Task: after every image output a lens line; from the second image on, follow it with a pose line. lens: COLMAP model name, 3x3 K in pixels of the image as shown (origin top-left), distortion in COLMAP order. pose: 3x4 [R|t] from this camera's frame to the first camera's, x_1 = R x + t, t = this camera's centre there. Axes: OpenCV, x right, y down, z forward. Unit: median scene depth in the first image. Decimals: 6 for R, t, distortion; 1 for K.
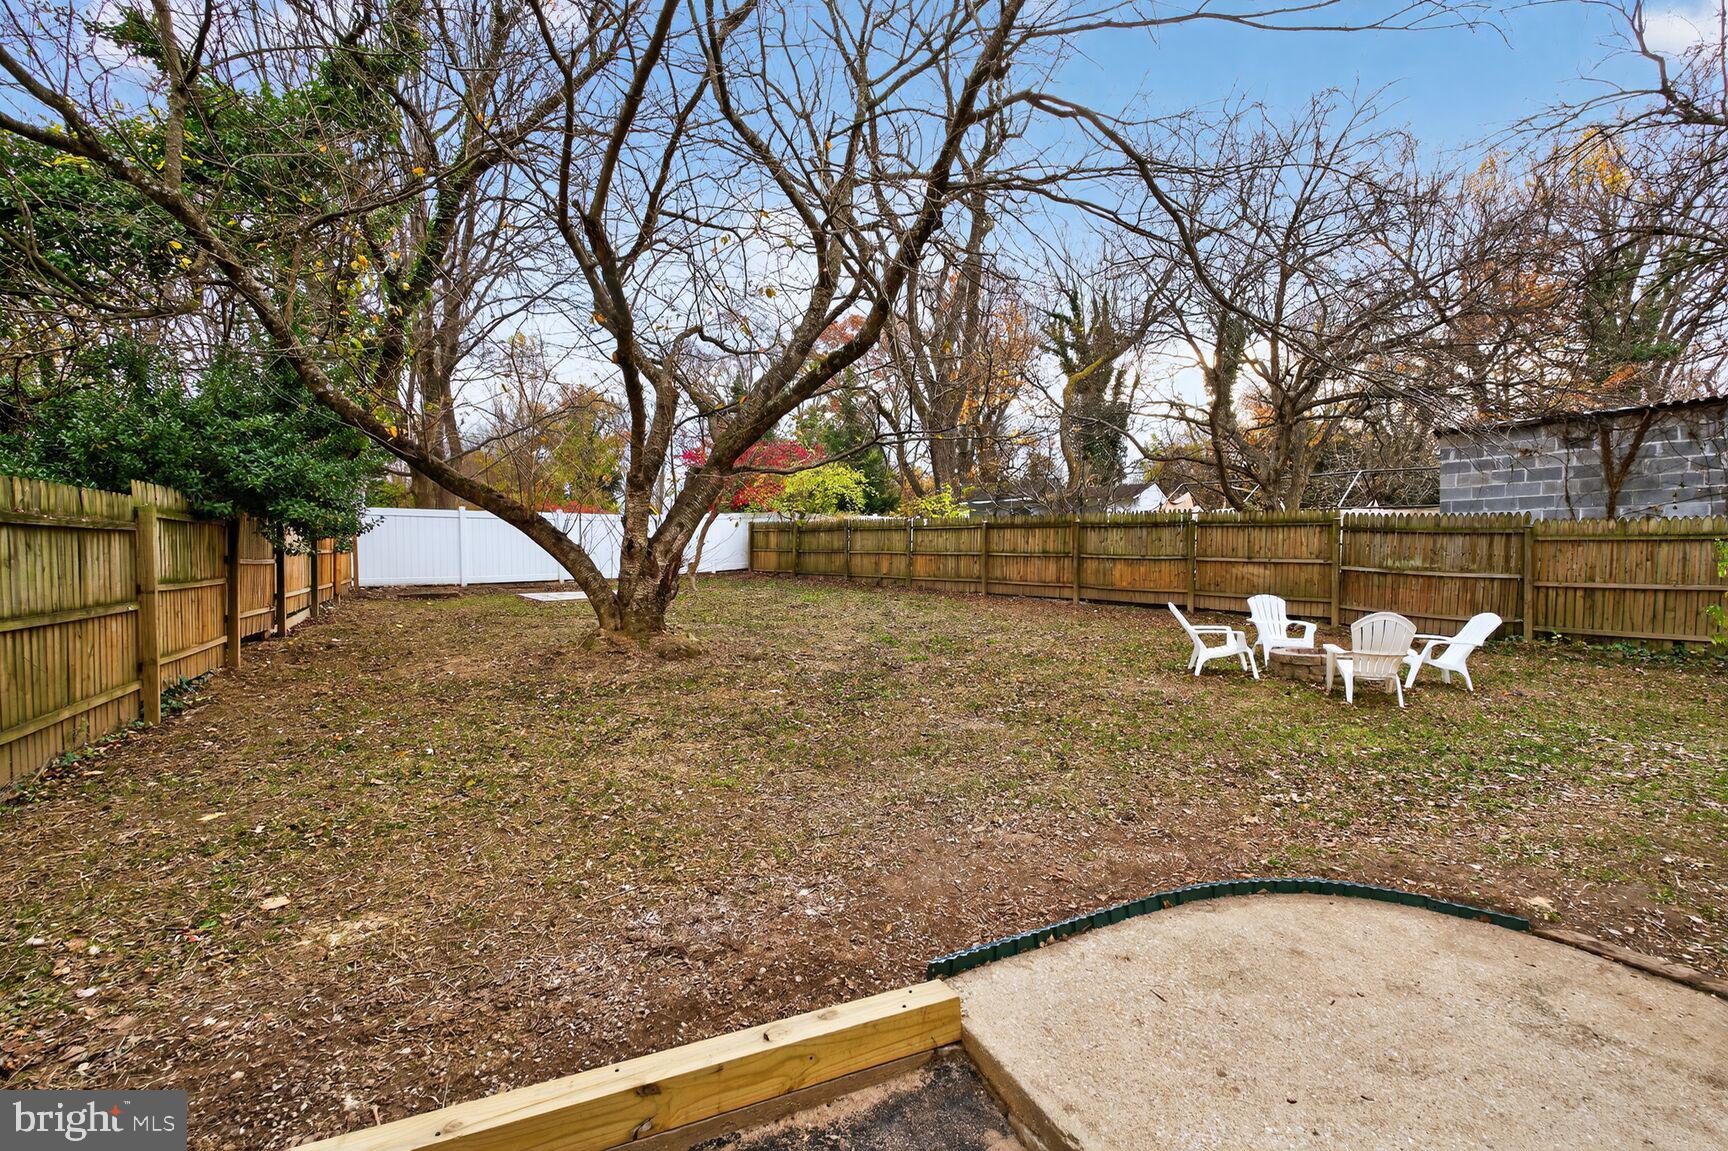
lens RADIAL K [[759.0, 0, 857.8], [0, 759.0, 573.6], [0, 0, 1]] dist [-0.002202, -0.000225]
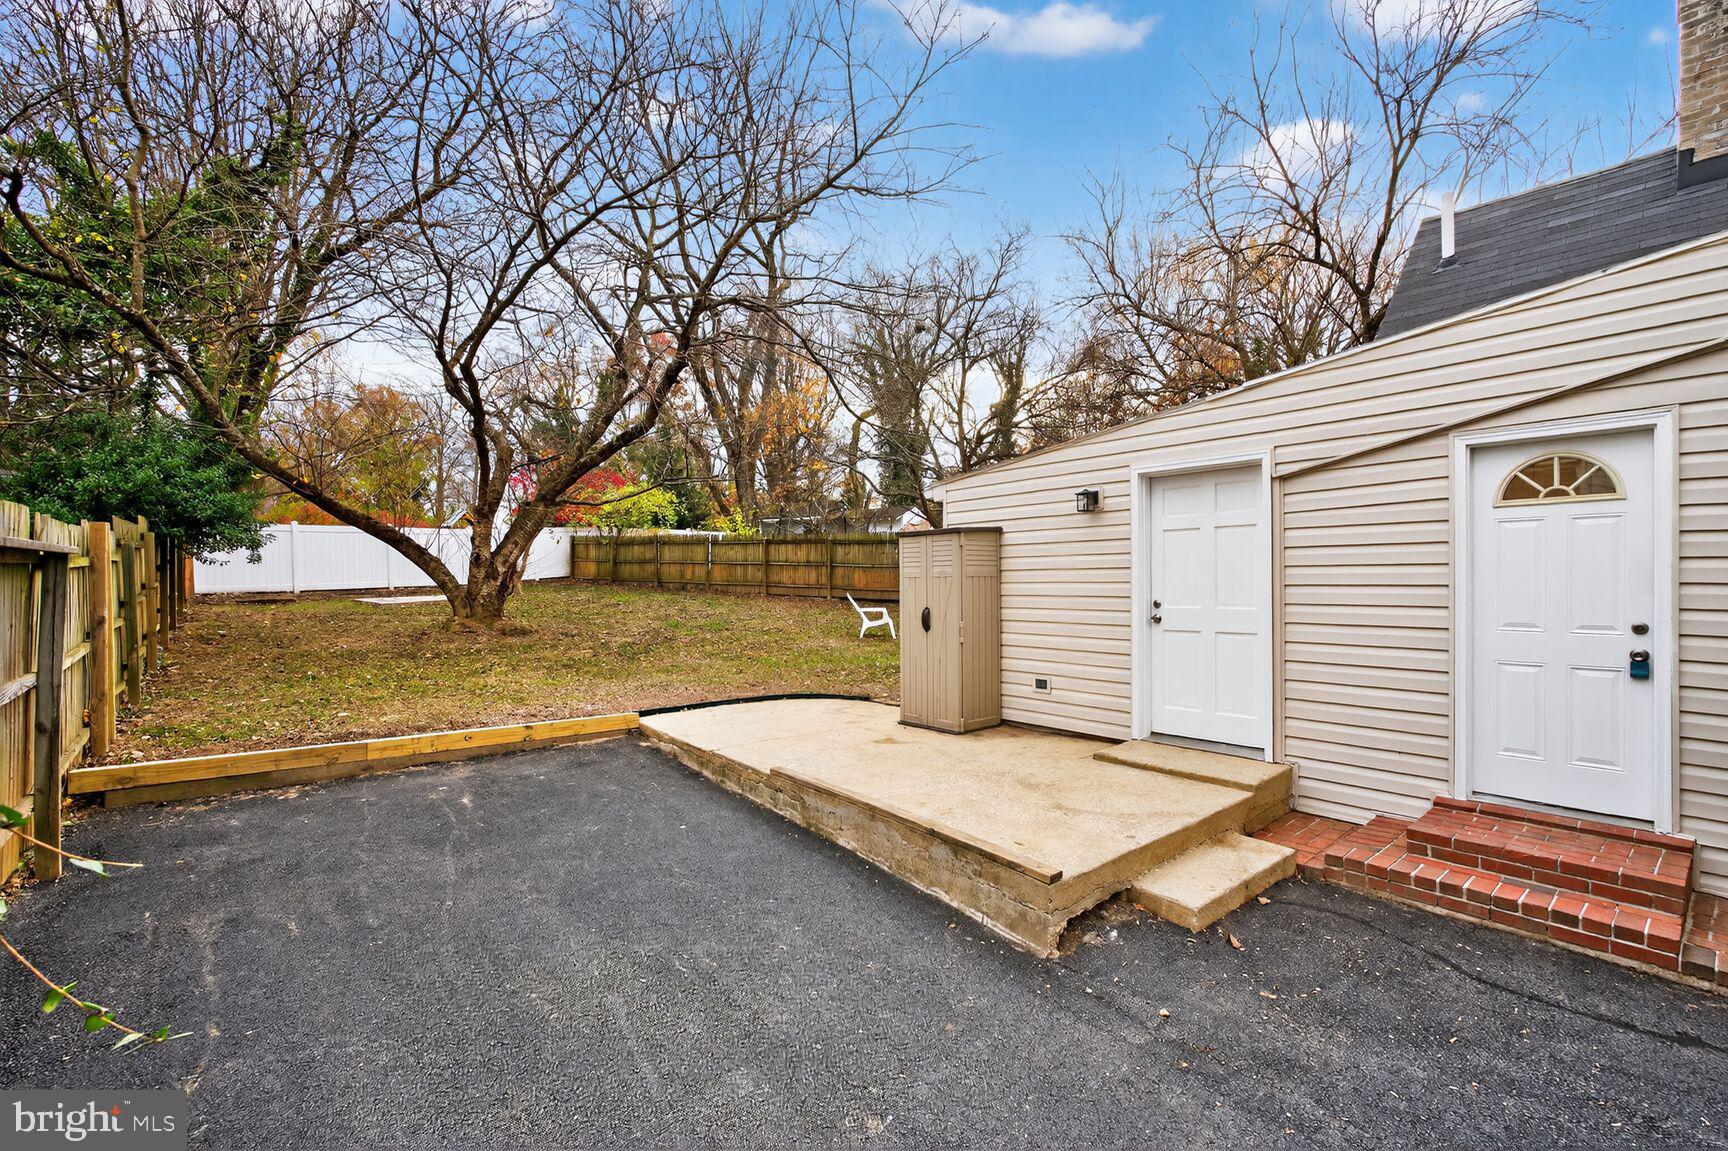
lens RADIAL K [[759.0, 0, 873.7], [0, 759.0, 579.2], [0, 0, 1]] dist [-0.002202, -0.000225]
pose [[0.972724, -0.006070, 0.231888, 0.053056], [0.007371, 0.999962, -0.004742, 0.009239], [-0.231850, 0.006322, 0.972731, -0.322104]]
